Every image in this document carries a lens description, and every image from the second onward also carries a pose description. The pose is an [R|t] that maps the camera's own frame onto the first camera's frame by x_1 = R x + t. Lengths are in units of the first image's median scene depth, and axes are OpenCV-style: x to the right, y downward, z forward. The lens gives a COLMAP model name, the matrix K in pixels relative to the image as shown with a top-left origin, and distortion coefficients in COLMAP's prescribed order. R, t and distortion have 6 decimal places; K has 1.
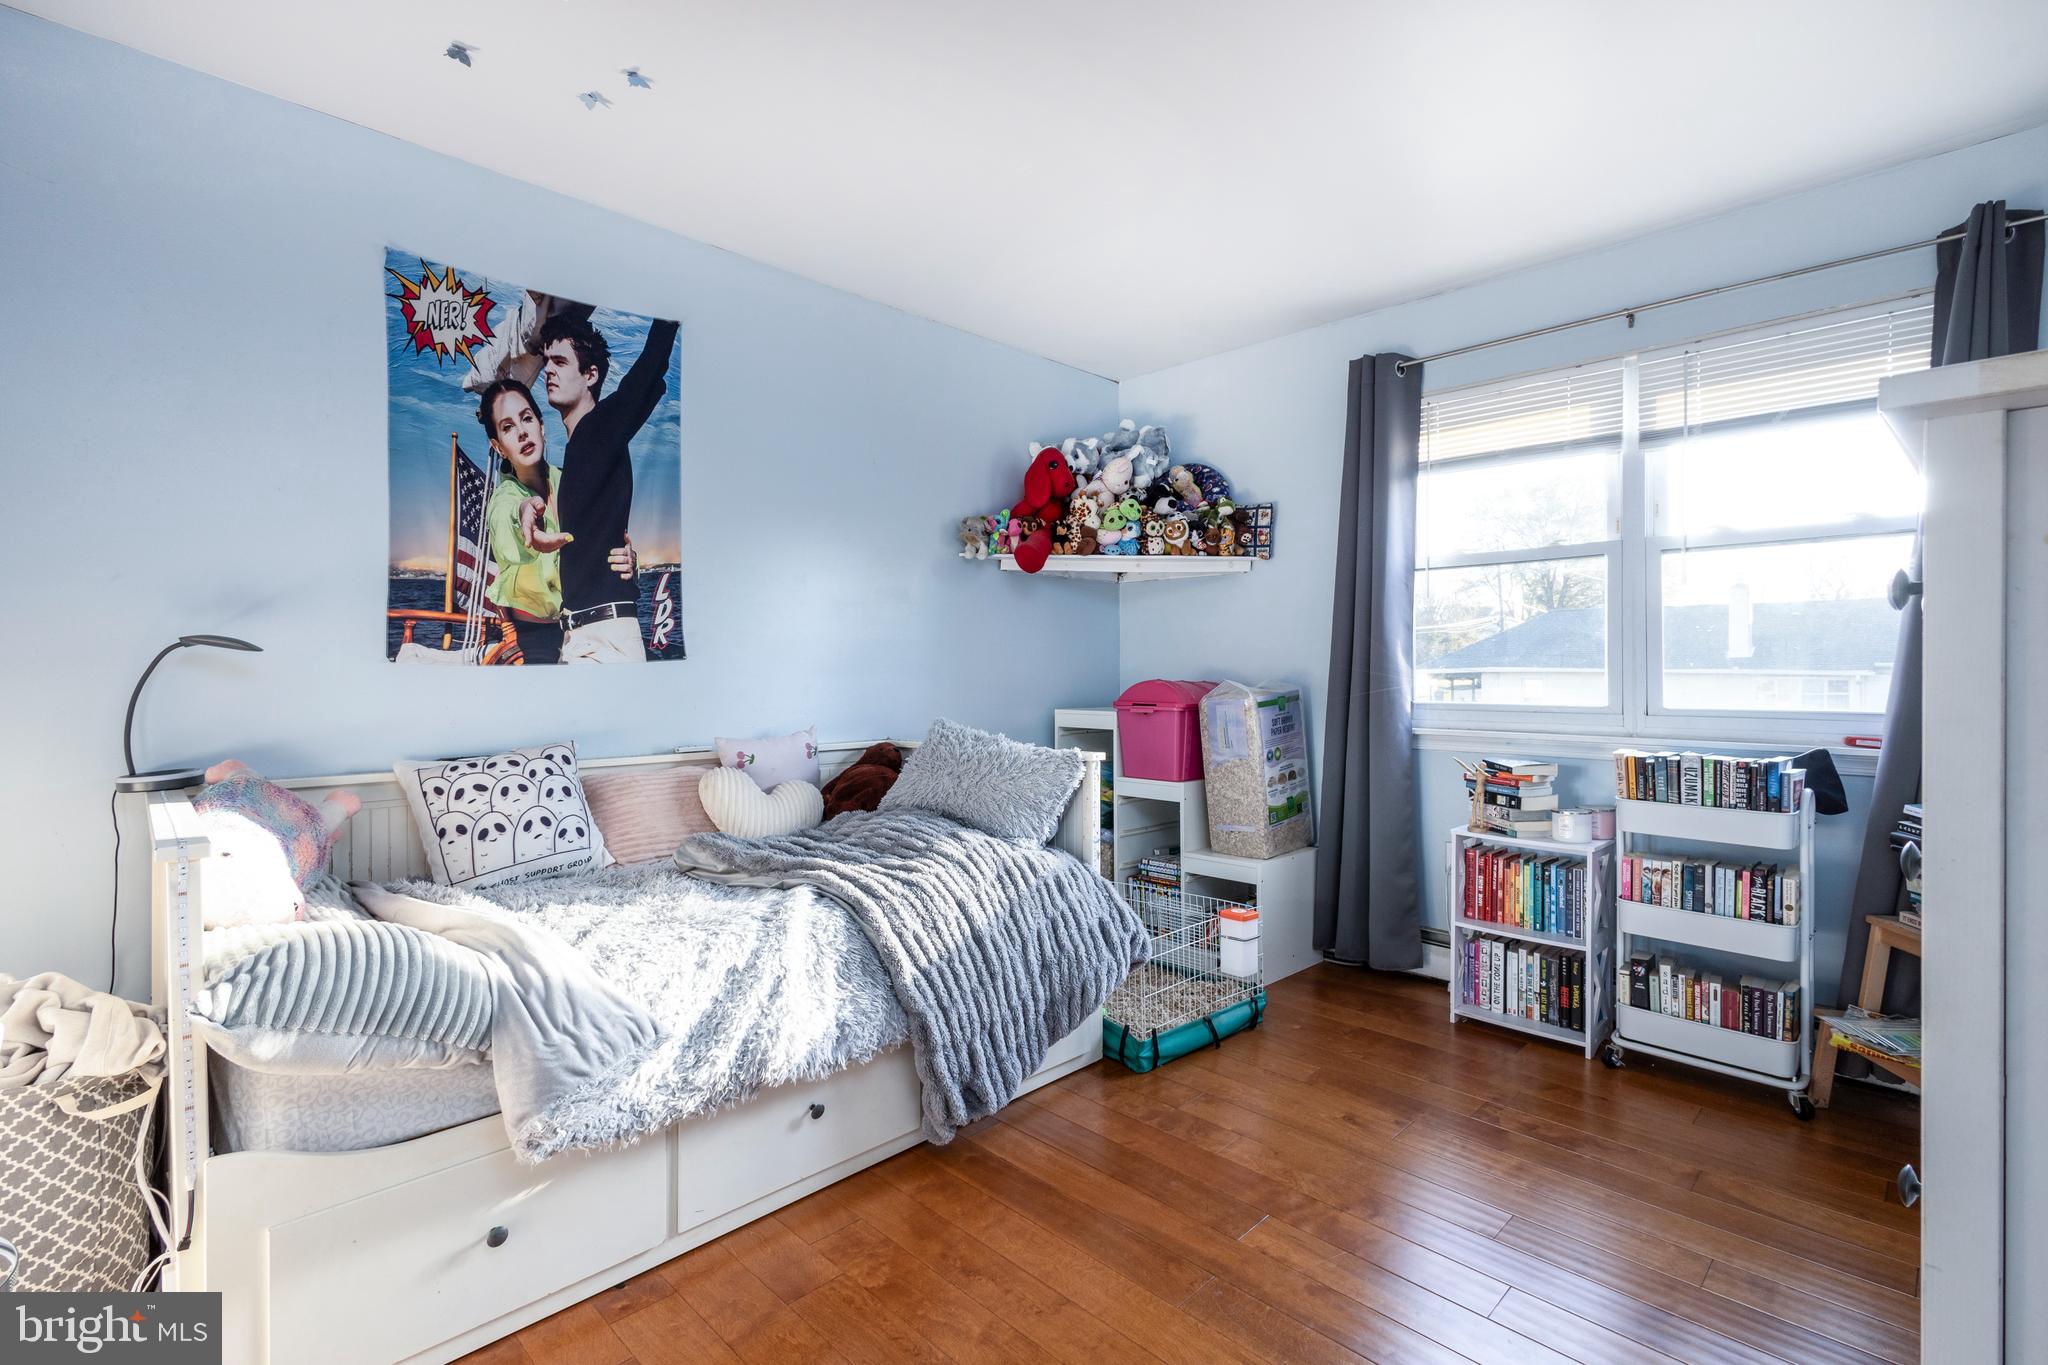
lens RADIAL K [[948.1, 0, 1008.2], [0, 948.1, 673.6], [0, 0, 1]] dist [0.008021, 0.000471]
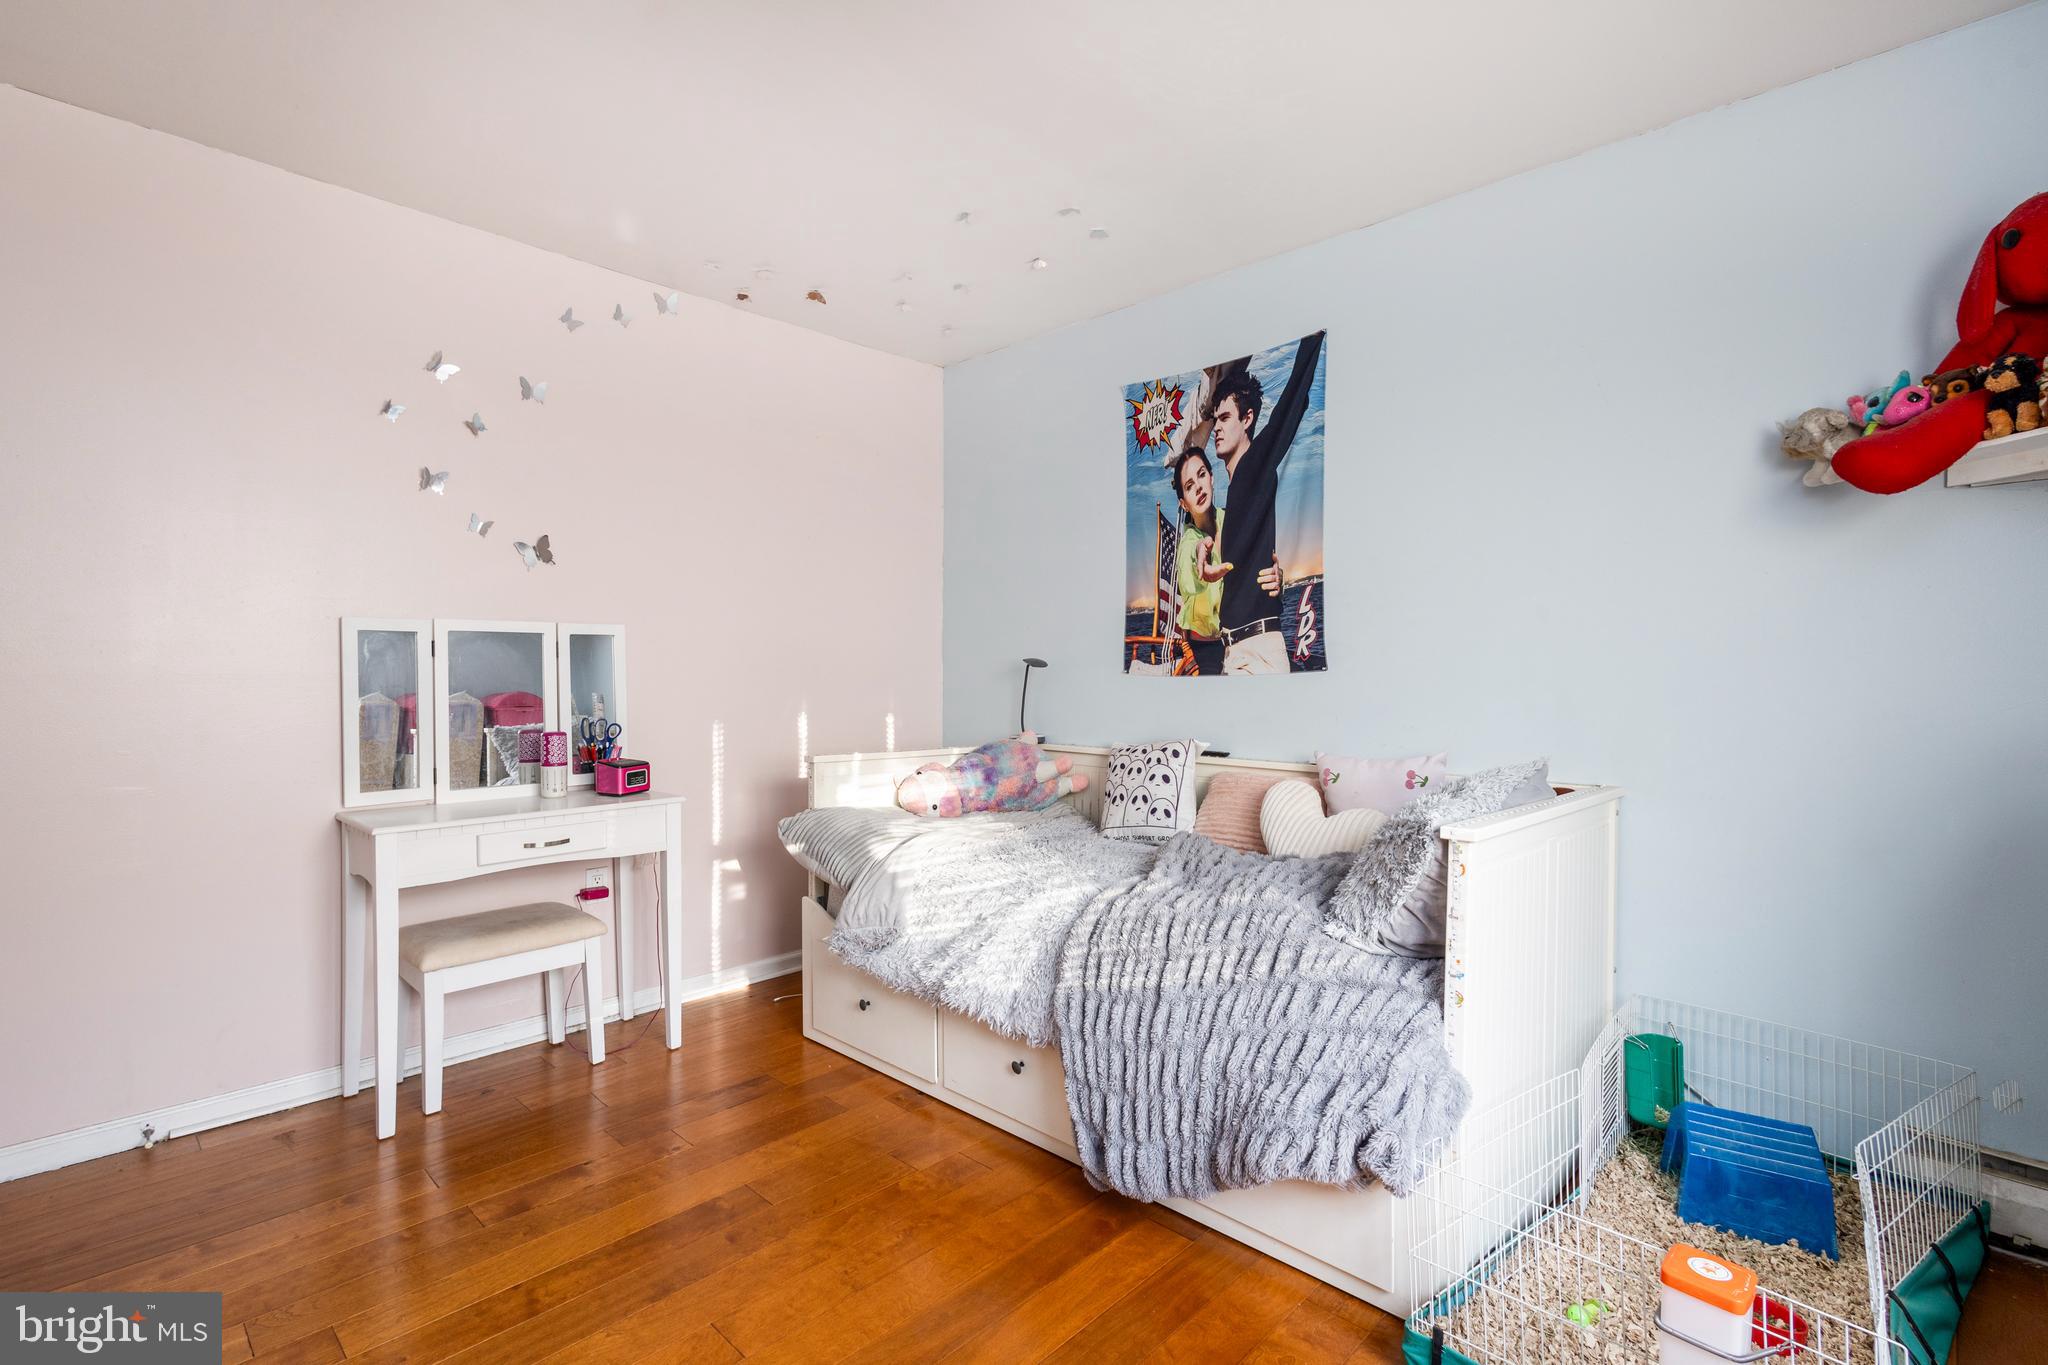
lens RADIAL K [[948.1, 0, 1008.2], [0, 948.1, 673.6], [0, 0, 1]] dist [0.008021, 0.000471]
pose [[0.010553, 0.007362, -0.999917, 0.715167], [-0.003601, 0.999967, 0.007325, -0.019758], [0.999938, 0.003524, 0.010579, 0.735434]]
